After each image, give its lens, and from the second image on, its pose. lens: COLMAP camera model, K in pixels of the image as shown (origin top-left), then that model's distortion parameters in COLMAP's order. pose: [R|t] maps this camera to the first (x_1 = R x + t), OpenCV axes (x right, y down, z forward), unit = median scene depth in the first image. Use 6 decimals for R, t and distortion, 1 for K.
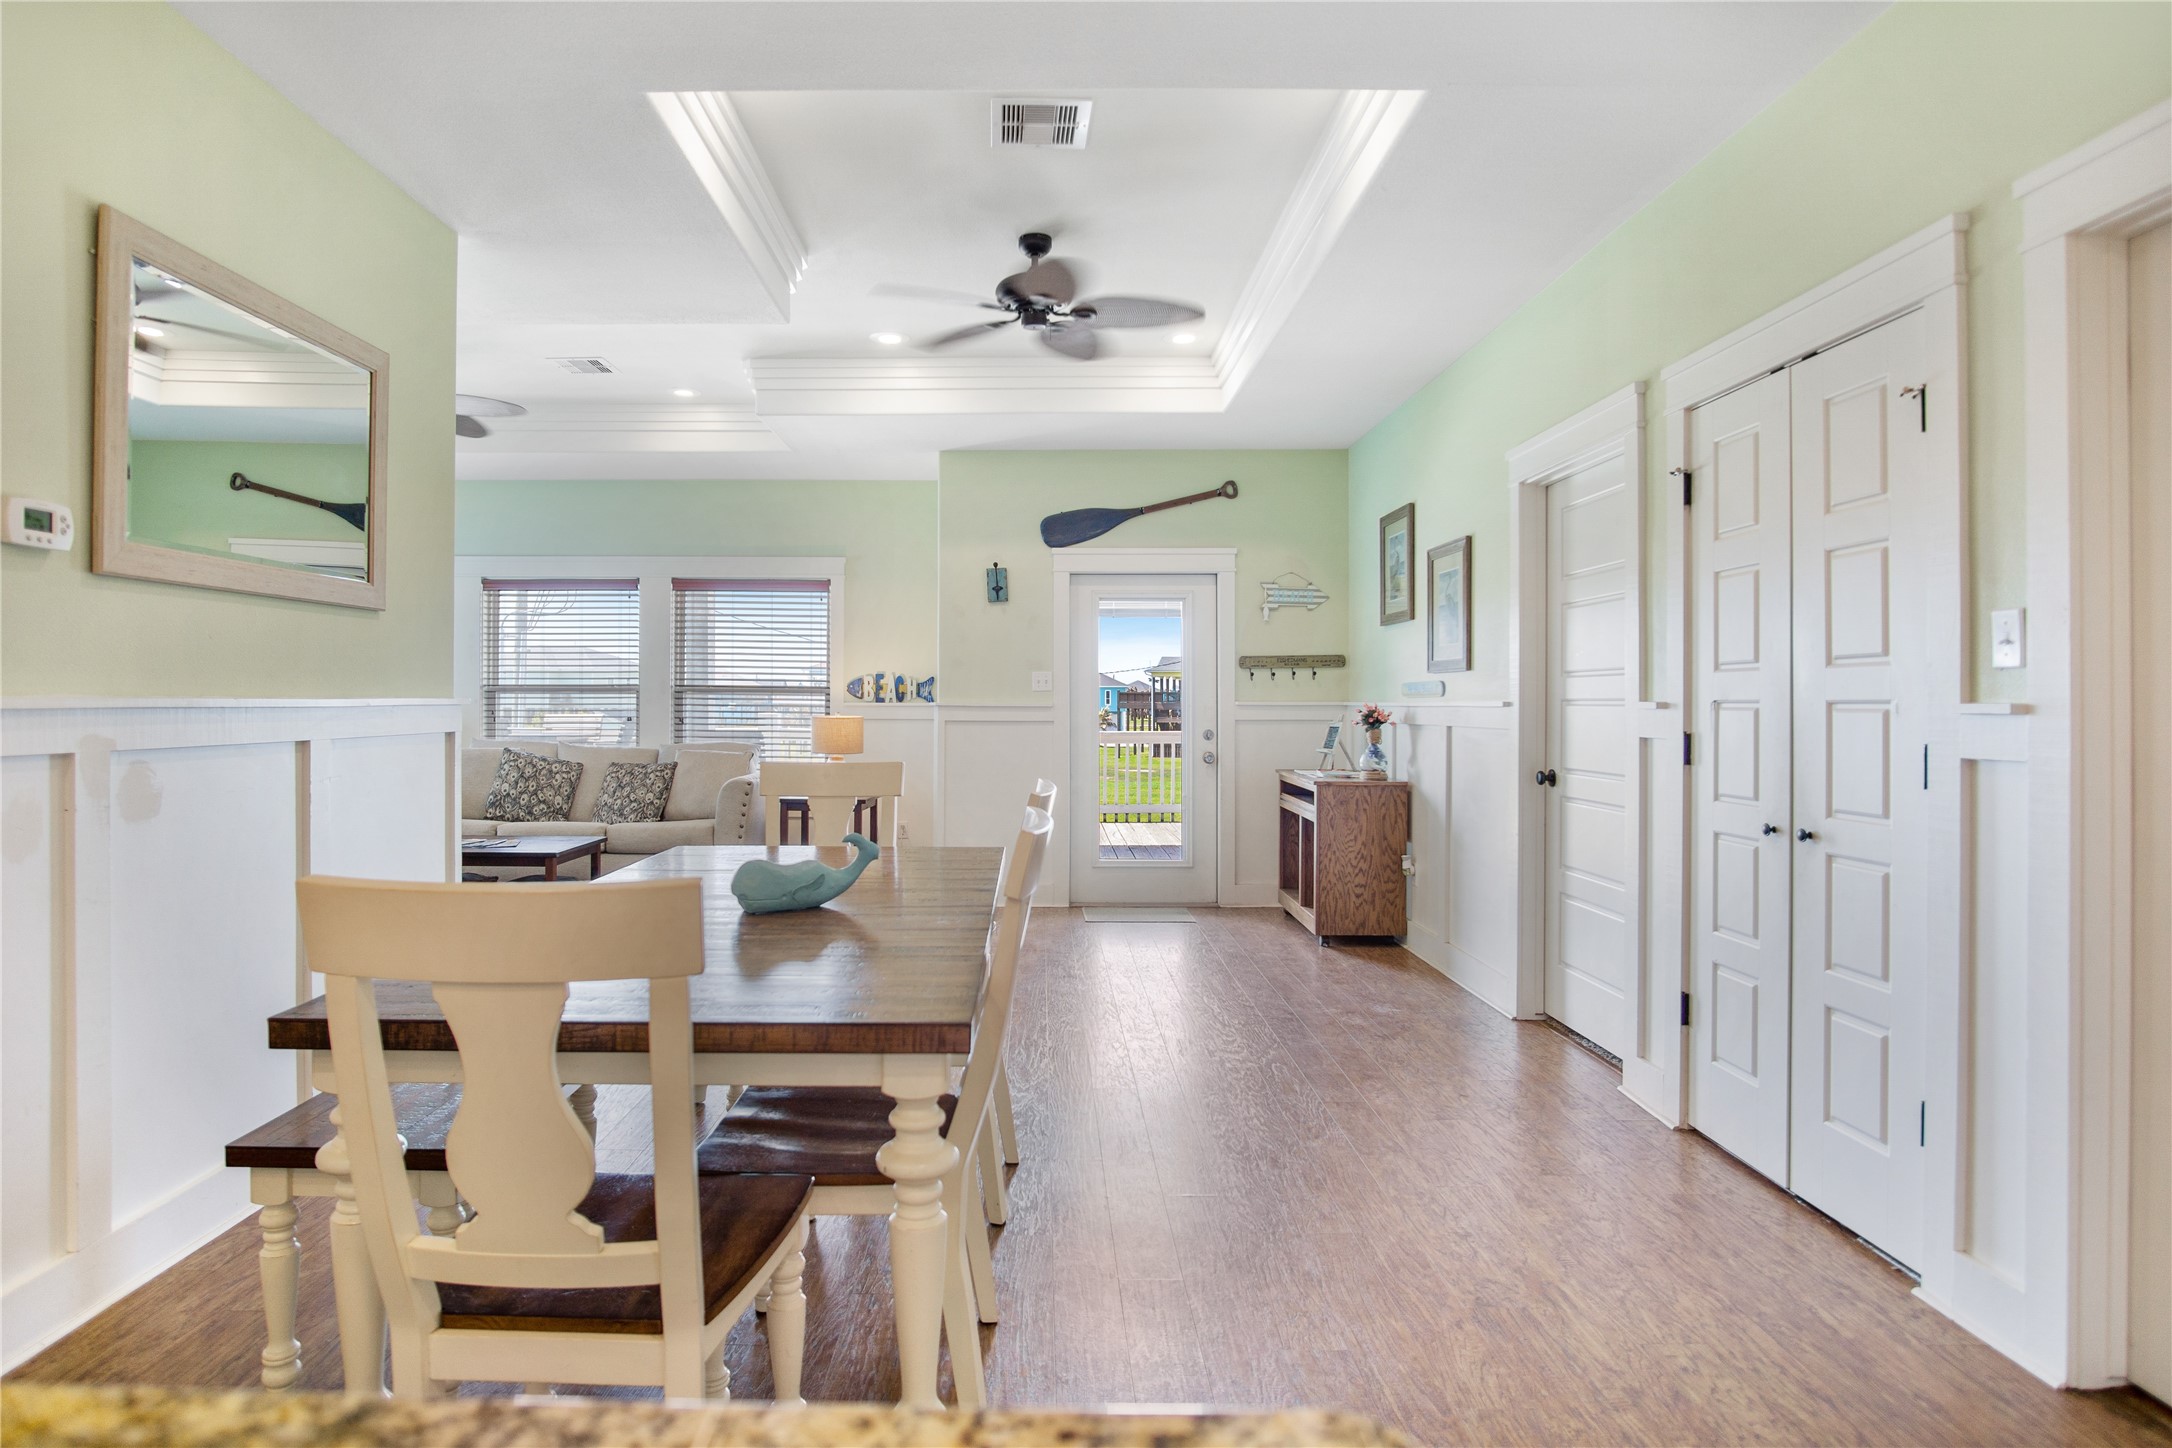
lens RADIAL K [[1185.6, 0, 1050.7], [0, 1185.6, 705.3], [0, 0, 1]] dist [-0.032477, -0.000707]
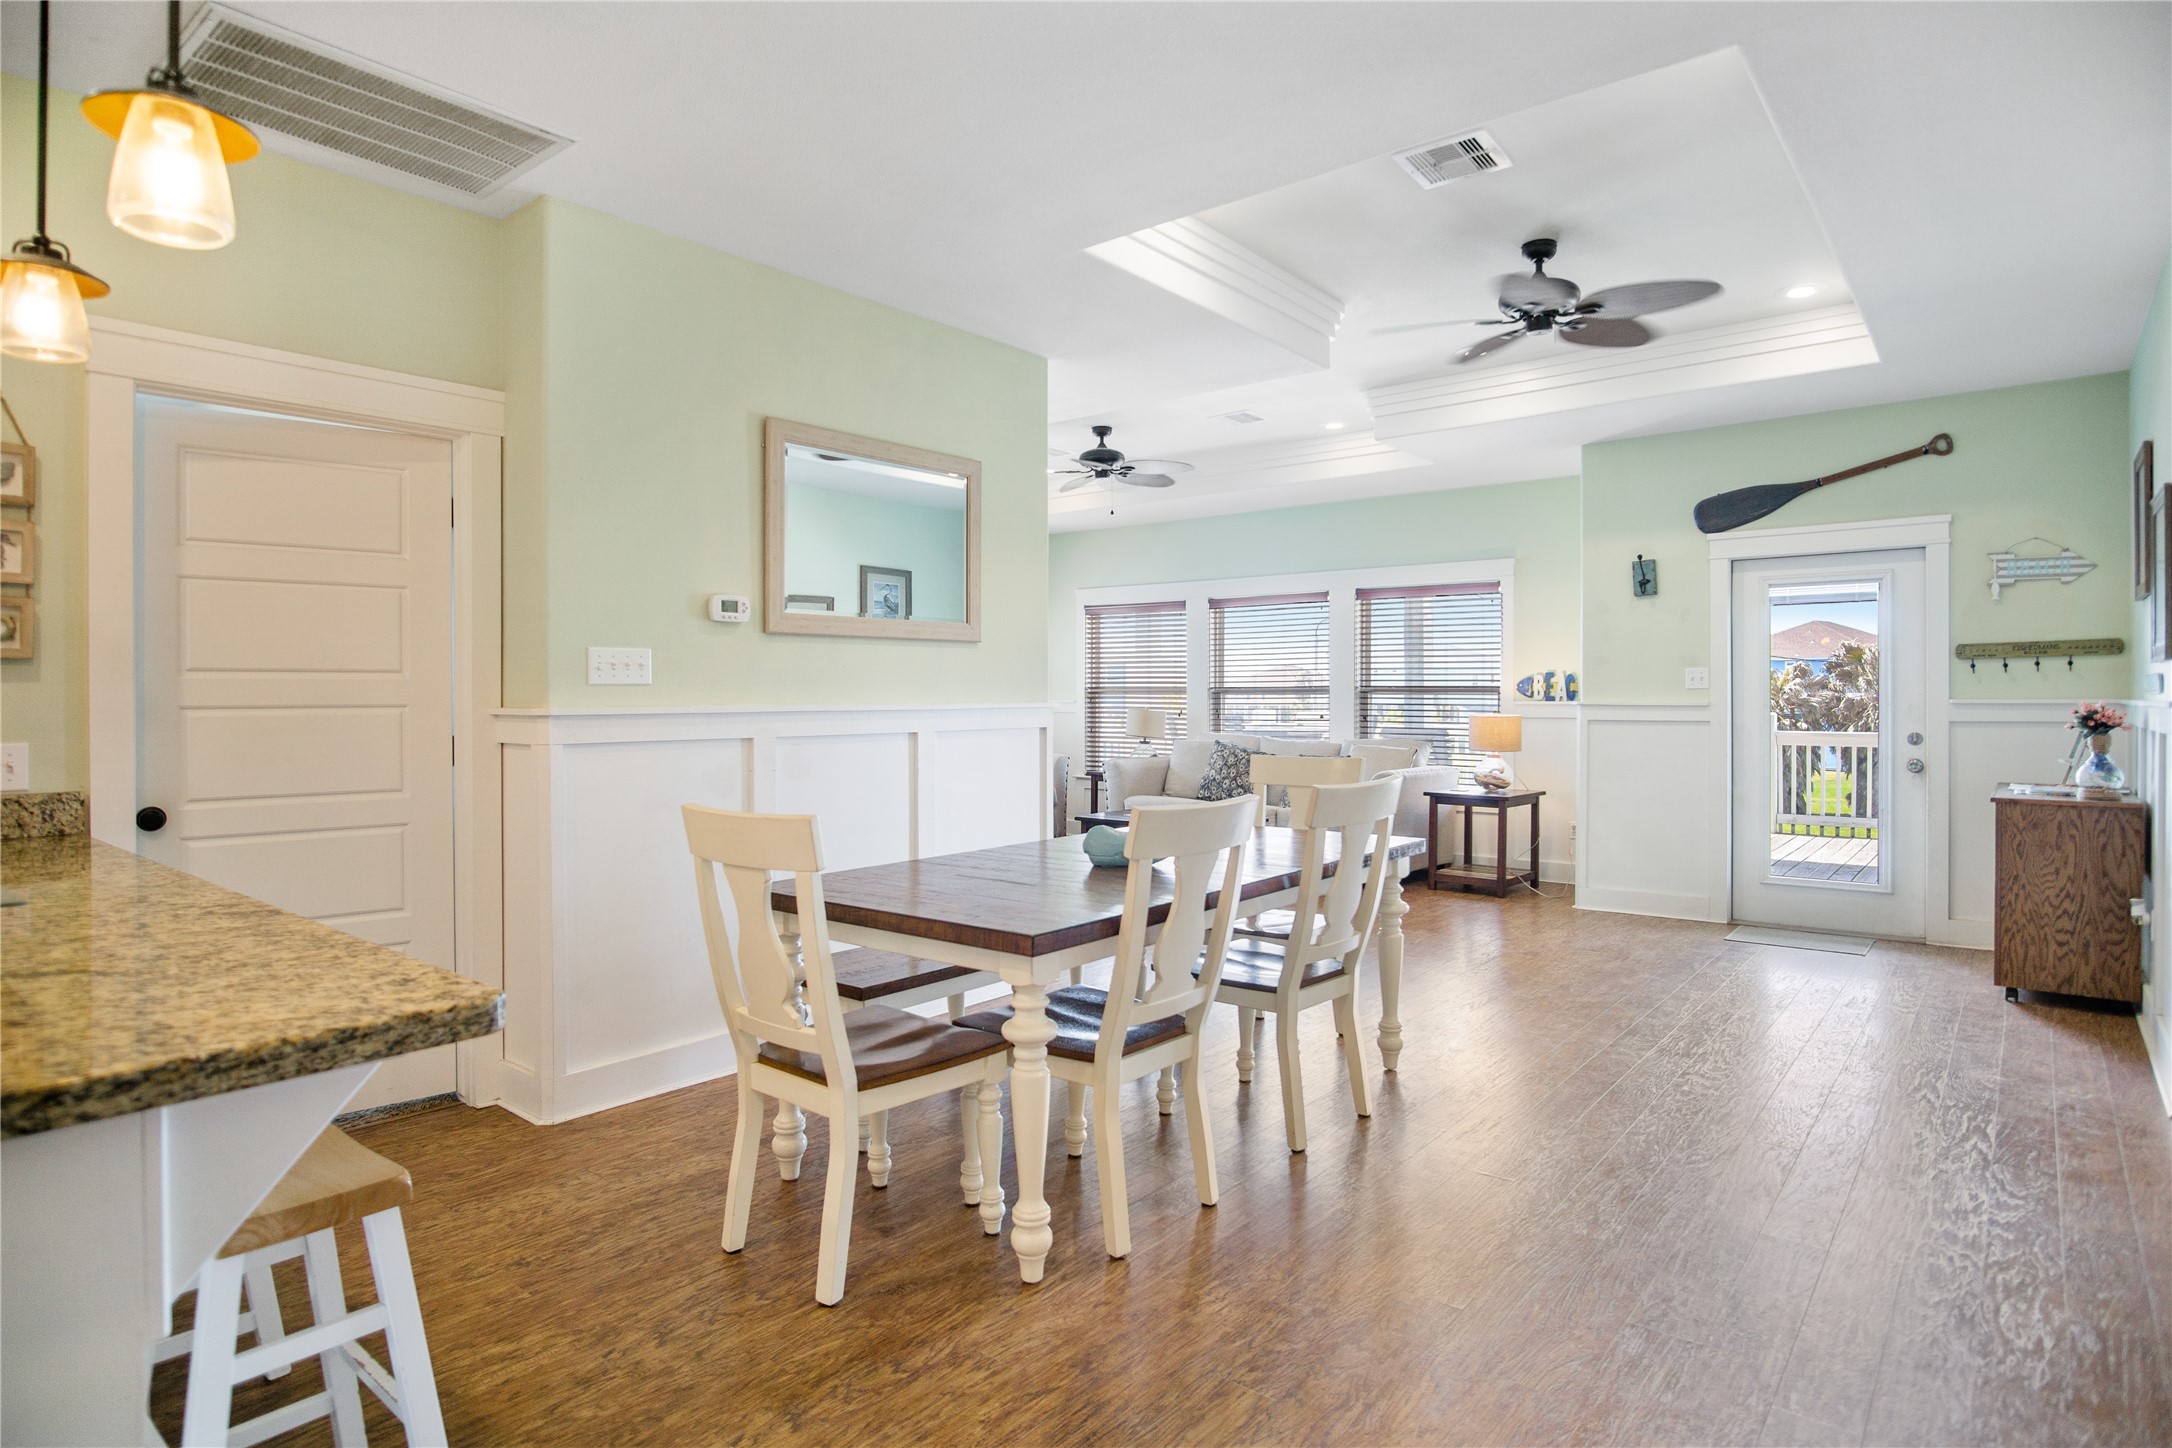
lens RADIAL K [[1171.8, 0, 1076.3], [0, 1171.8, 707.3], [0, 0, 1]] dist [-0.030339, 0.007642]
pose [[0.775089, -0.000253, -0.631852, 0.192873], [0.003793, 0.999984, 0.004253, -0.003238], [0.631841, -0.005693, 0.775077, -0.014896]]
